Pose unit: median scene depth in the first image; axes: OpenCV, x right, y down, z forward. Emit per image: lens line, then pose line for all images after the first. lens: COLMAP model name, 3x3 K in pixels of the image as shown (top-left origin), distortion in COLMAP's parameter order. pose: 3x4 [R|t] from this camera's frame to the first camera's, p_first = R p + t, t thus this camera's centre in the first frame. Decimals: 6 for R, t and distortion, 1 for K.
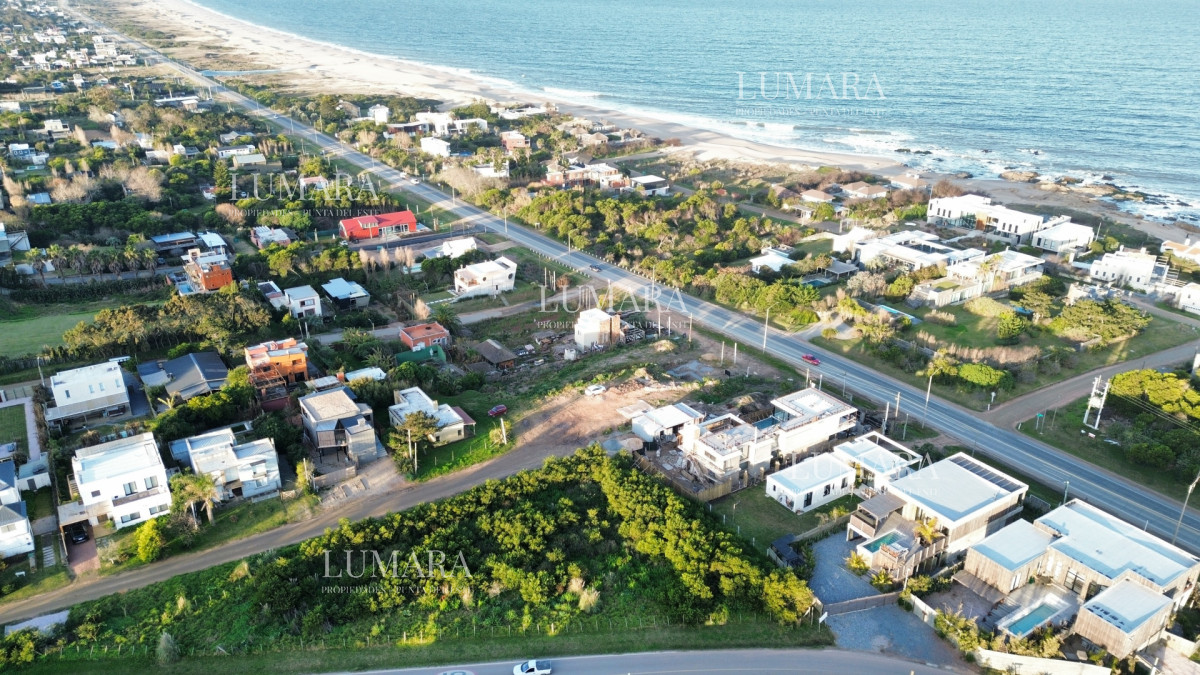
lens RADIAL K [[854.9, 0, 601.8], [0, 854.9, 339.1], [0, 0, 1]] dist [0.082512, -0.076597]
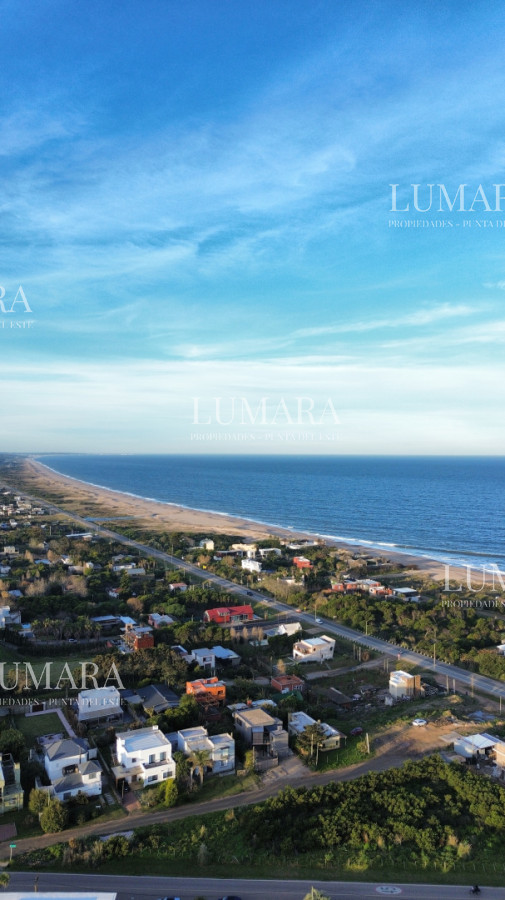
lens RADIAL K [[641.2, 0, 256.2], [0, 641.2, 451.6], [0, 0, 1]] dist [0.082512, -0.076597]
pose [[0.993753, 0.002214, -0.111583, -0.115459], [-0.046402, 0.917485, -0.395055, 0.062058], [0.101501, 0.397765, 0.911856, -0.162377]]
